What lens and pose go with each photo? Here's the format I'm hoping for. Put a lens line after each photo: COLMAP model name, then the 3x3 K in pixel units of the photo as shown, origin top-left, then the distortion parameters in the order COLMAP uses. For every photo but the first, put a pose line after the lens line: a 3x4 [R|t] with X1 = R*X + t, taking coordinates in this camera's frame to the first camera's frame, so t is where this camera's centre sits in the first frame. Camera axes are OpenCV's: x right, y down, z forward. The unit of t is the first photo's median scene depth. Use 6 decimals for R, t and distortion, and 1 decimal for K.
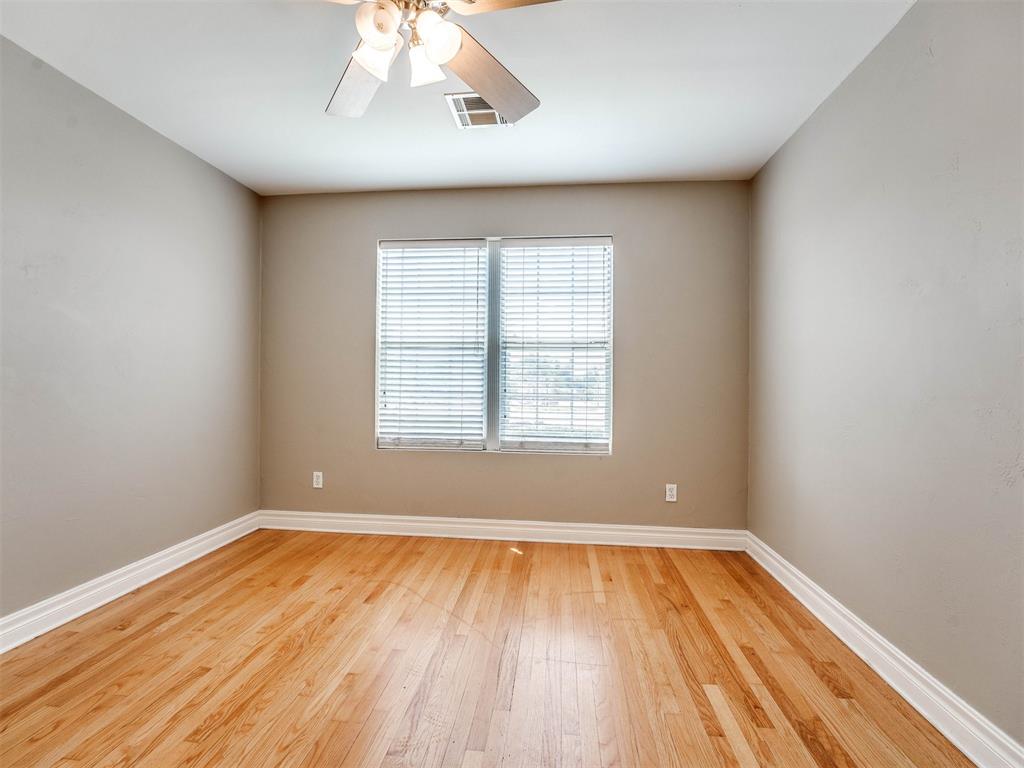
lens RADIAL K [[472.4, 0, 507.0], [0, 472.4, 385.3], [0, 0, 1]] dist [-0.027053, 0.001653]
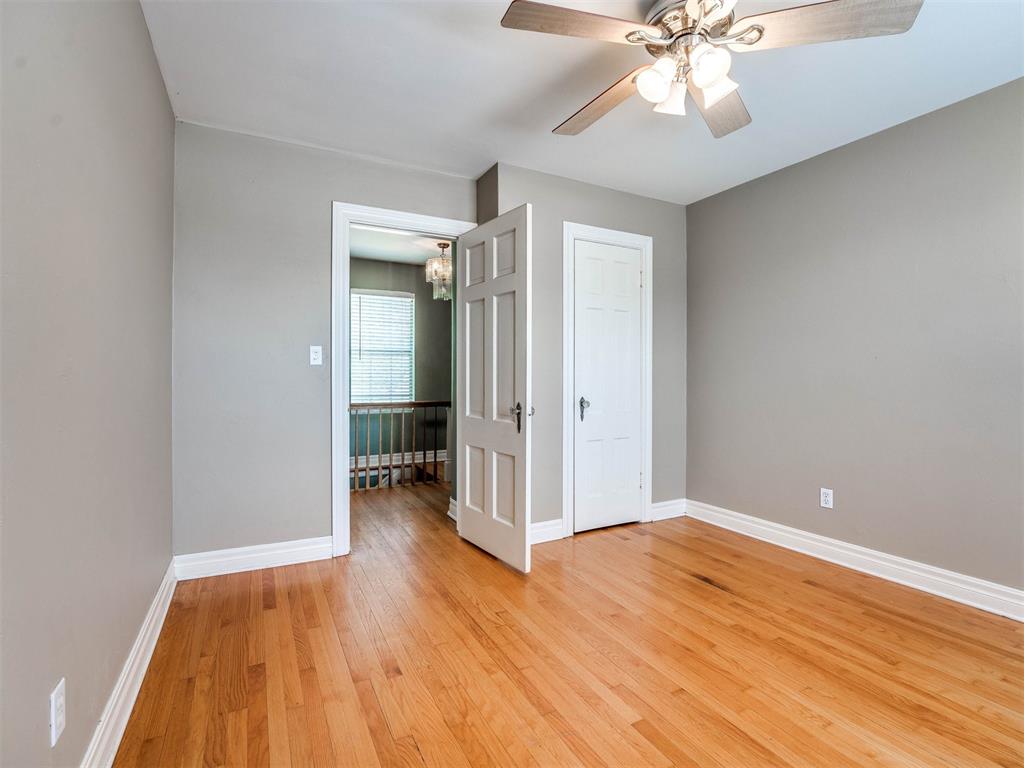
lens RADIAL K [[481.3, 0, 501.7], [0, 481.3, 380.1], [0, 0, 1]] dist [-0.025516, -0.000077]
pose [[-0.836856, -0.007131, -0.547377, 0.358952], [-0.010651, 0.999938, 0.003257, -0.001235], [0.547320, 0.008556, -0.836880, 0.781658]]
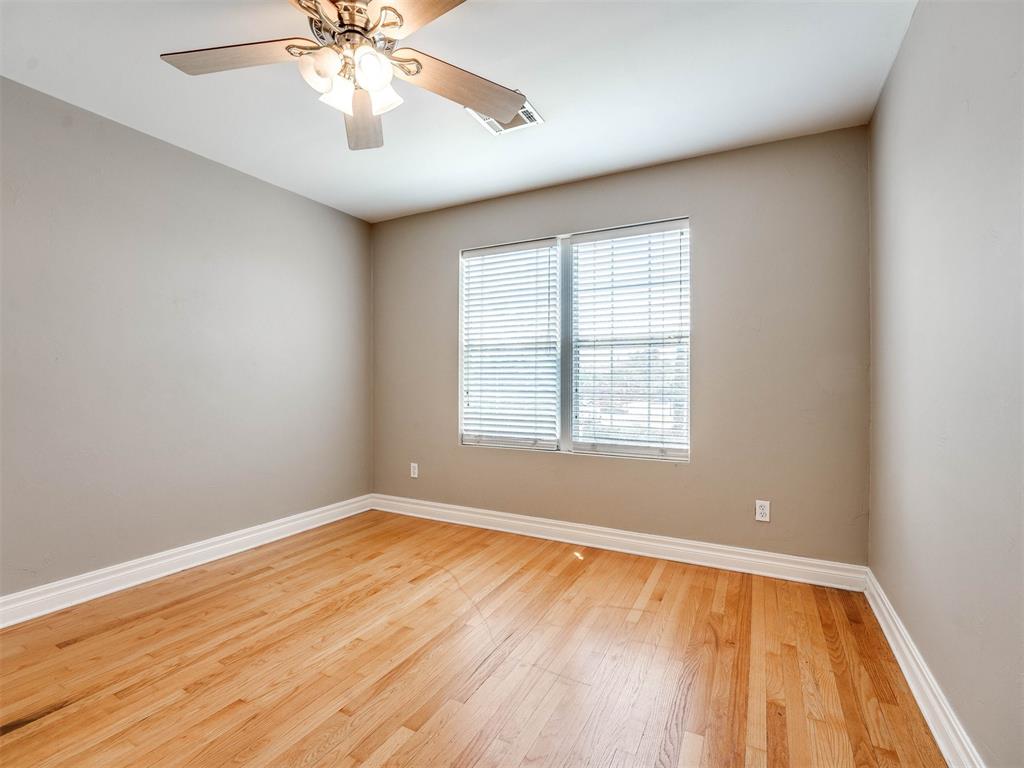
lens RADIAL K [[472.4, 0, 507.0], [0, 472.4, 385.3], [0, 0, 1]] dist [-0.027053, 0.001653]
pose [[0.926734, -0.004767, -0.375688, 0.243825], [0.004125, 0.999988, -0.002513, 0.002657], [0.375696, 0.000779, 0.926743, 0.045344]]
